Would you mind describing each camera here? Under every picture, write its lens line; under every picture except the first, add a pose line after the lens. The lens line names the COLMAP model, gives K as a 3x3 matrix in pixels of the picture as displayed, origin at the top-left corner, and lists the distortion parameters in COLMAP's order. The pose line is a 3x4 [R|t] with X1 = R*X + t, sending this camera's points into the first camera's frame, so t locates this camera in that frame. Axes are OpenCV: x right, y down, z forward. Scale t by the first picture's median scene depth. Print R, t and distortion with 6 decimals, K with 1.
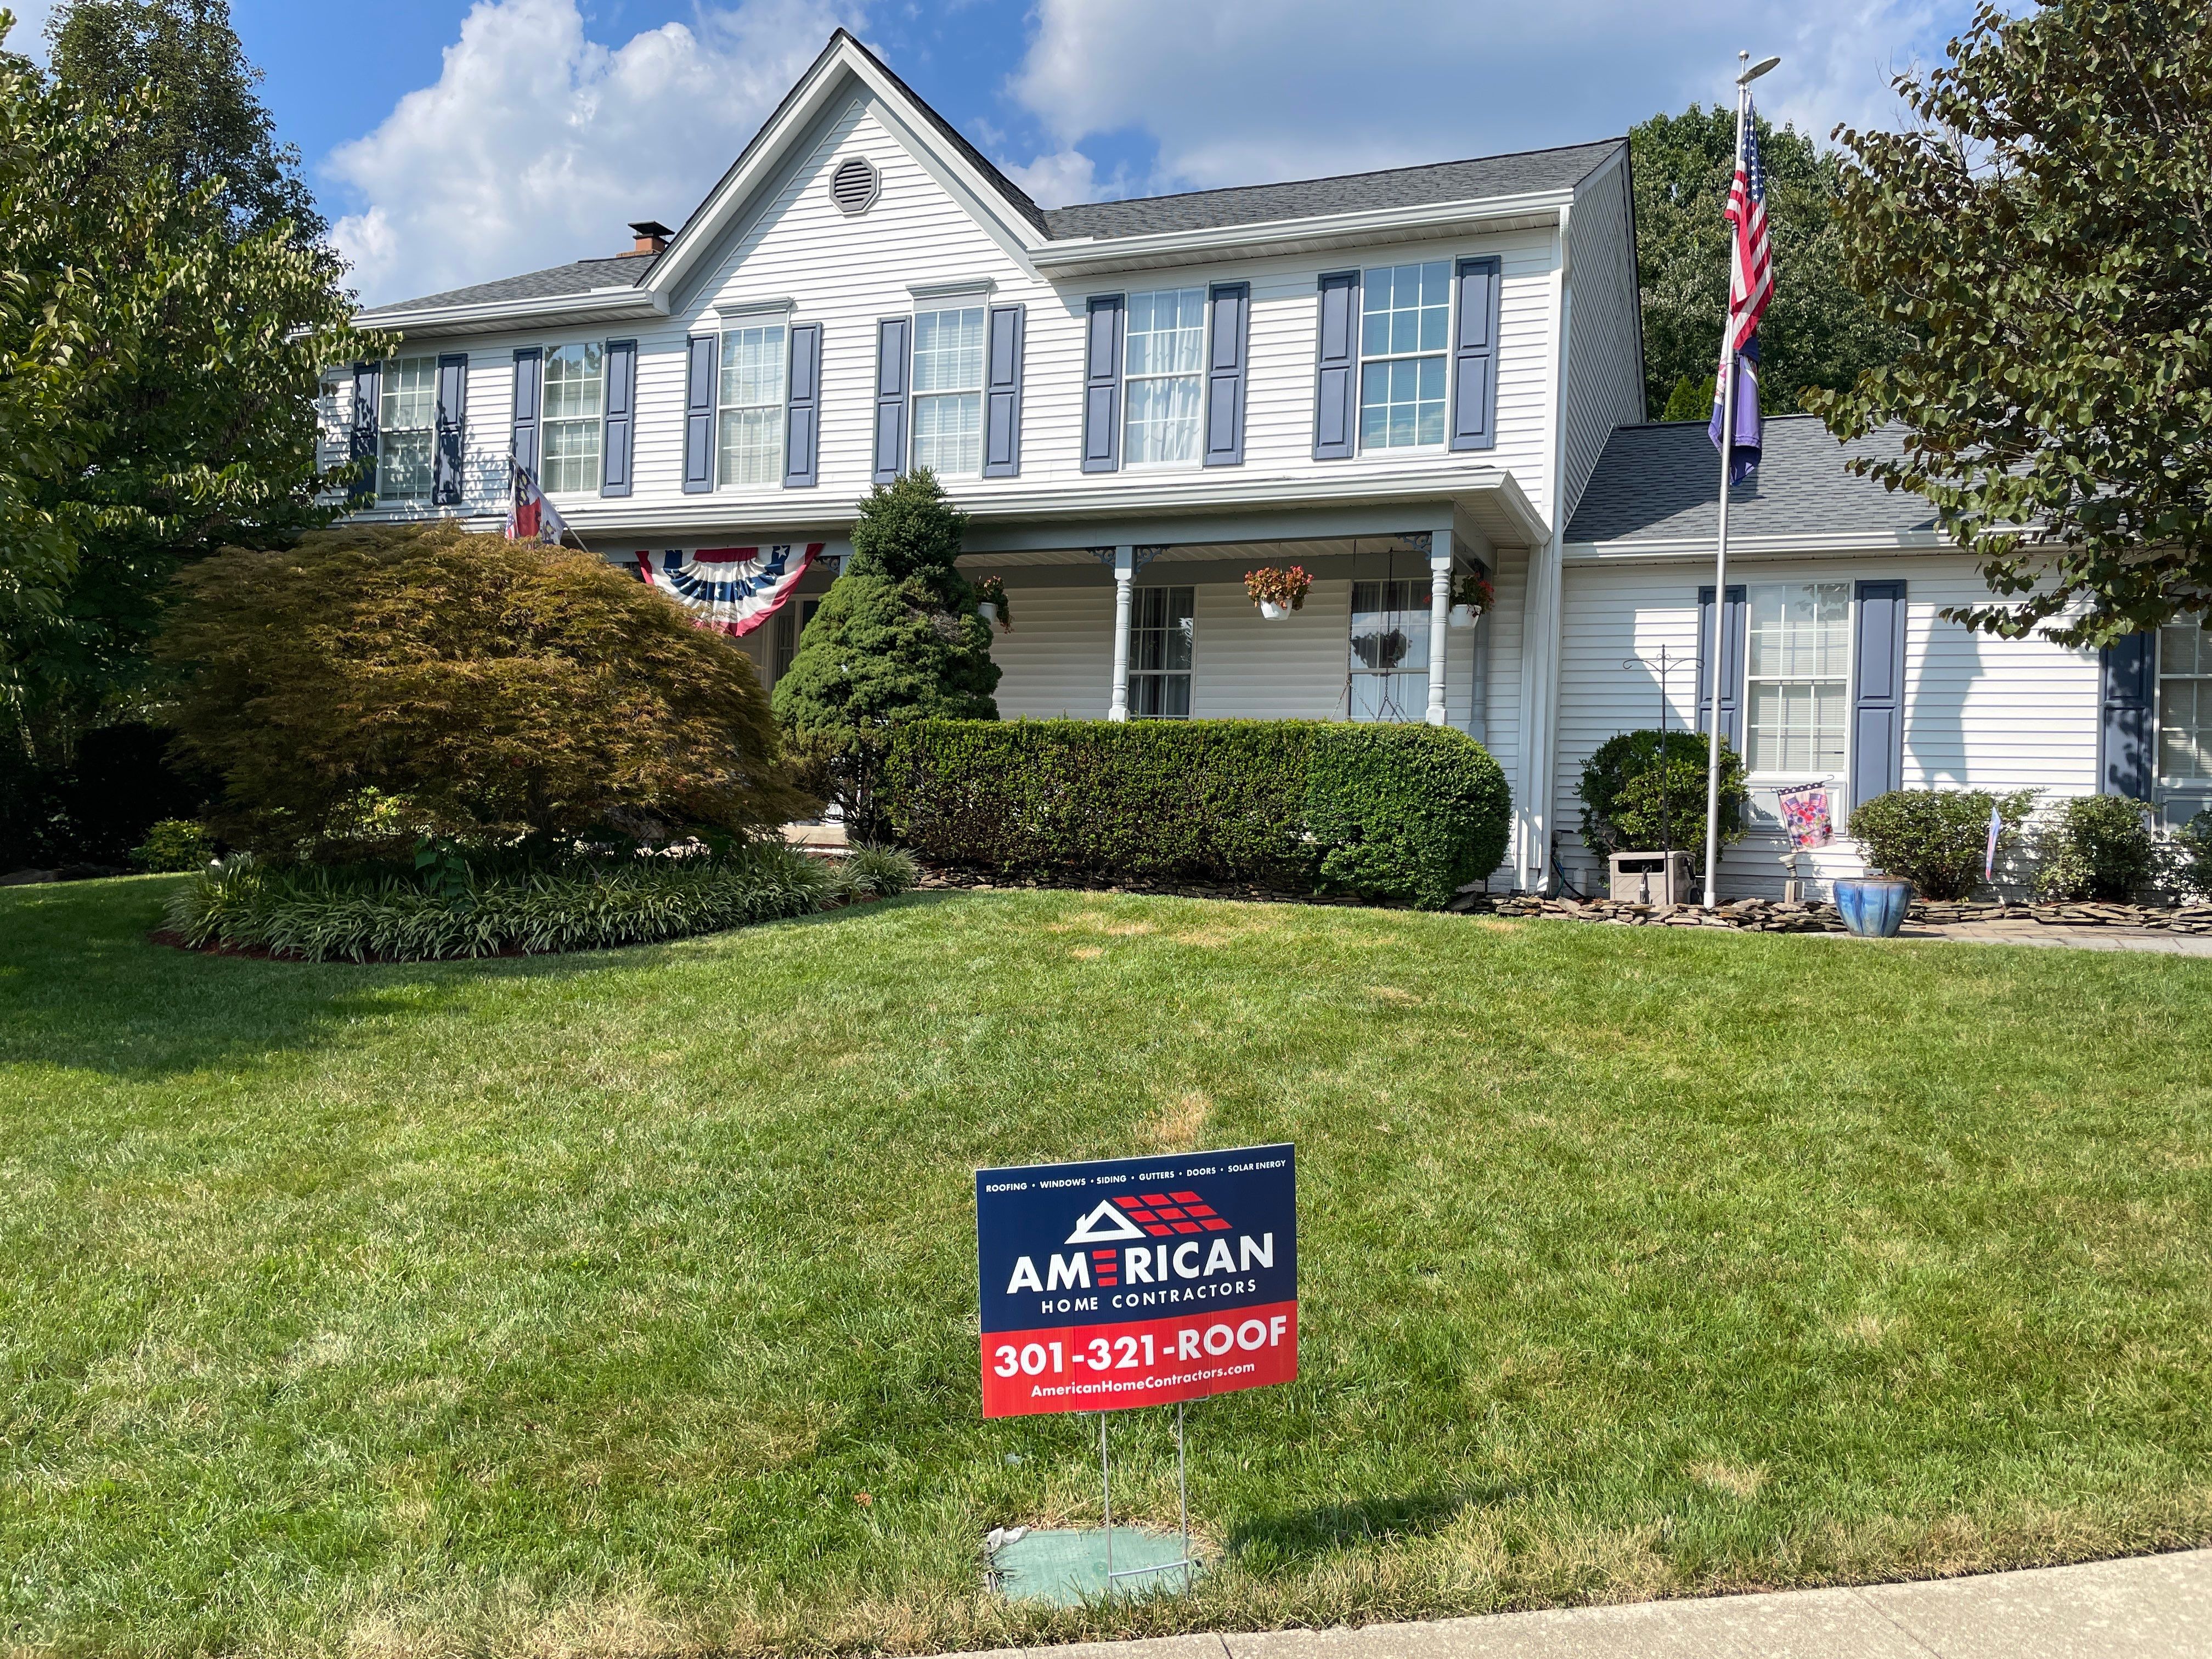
lens RADIAL K [[1631.4, 0, 1106.0], [0, 1631.4, 829.5], [0, 0, 1]] dist [0.088079, -0.120695]
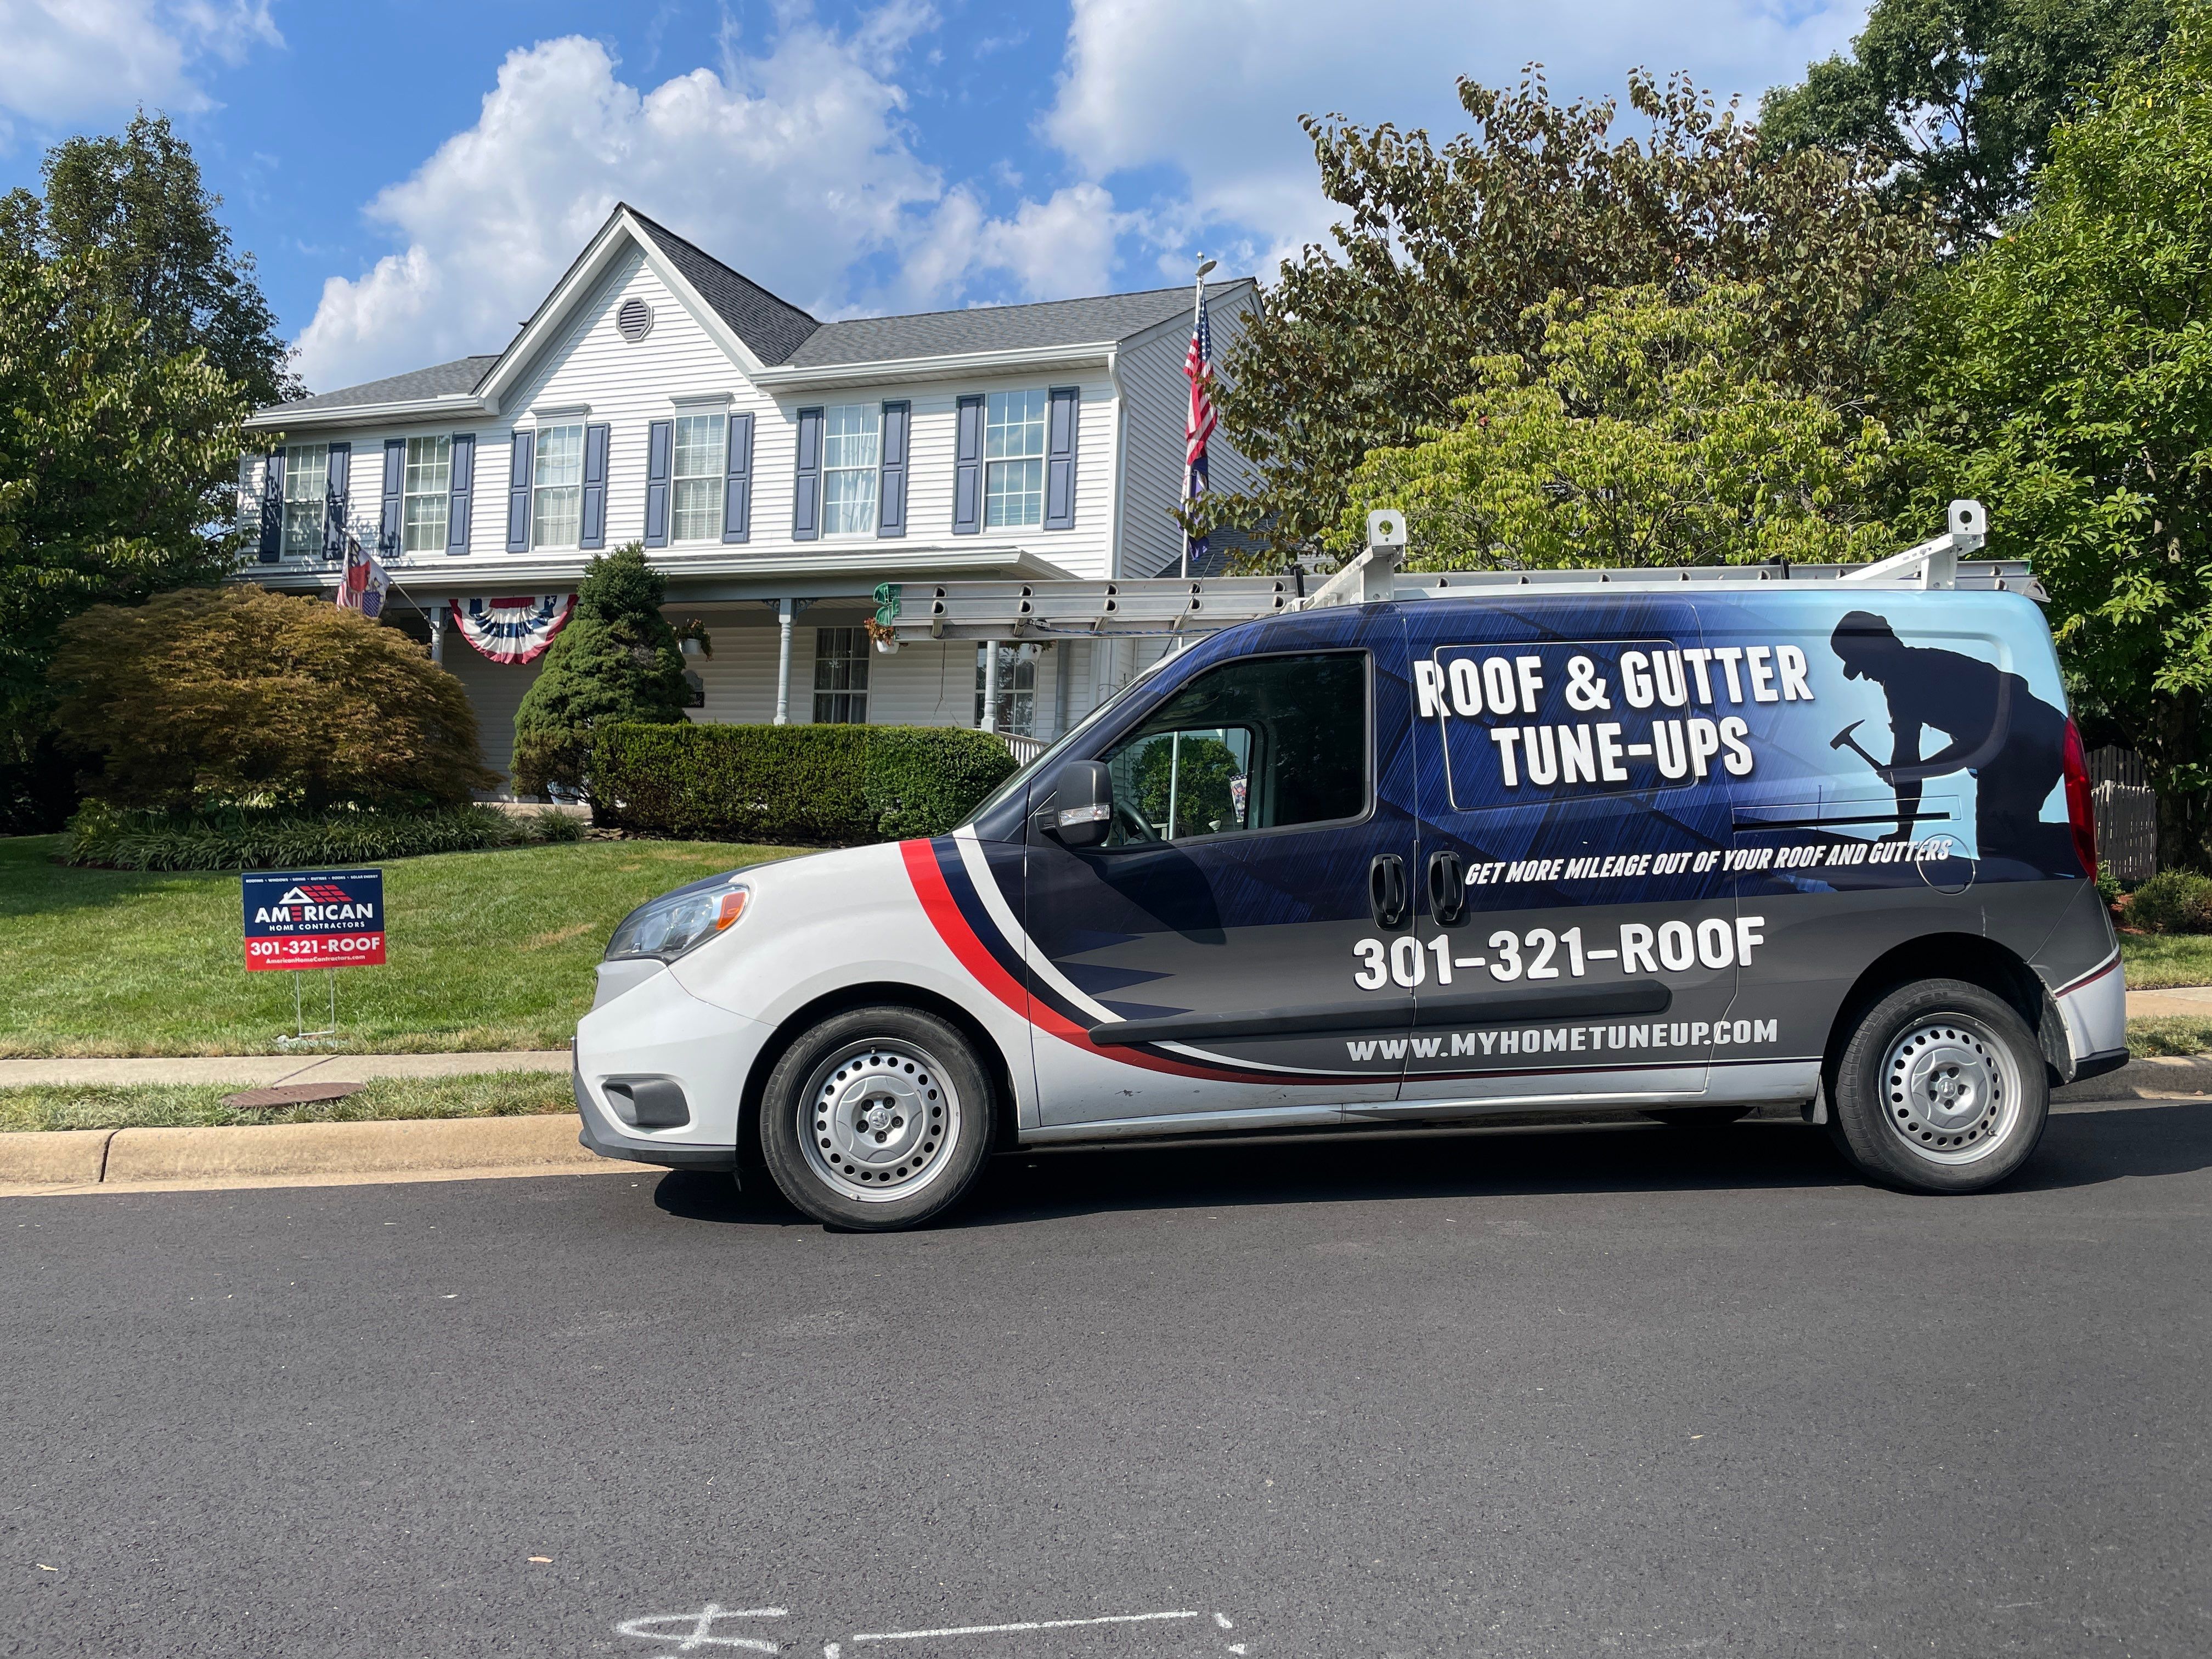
lens RADIAL K [[1631.4, 0, 1106.0], [0, 1631.4, 829.5], [0, 0, 1]] dist [0.088079, -0.120695]
pose [[0.999816, 0.004670, -0.018593, 0.281588], [-0.004965, 0.999862, -0.015825, 0.036963], [0.018517, 0.015914, 0.999702, -0.333995]]
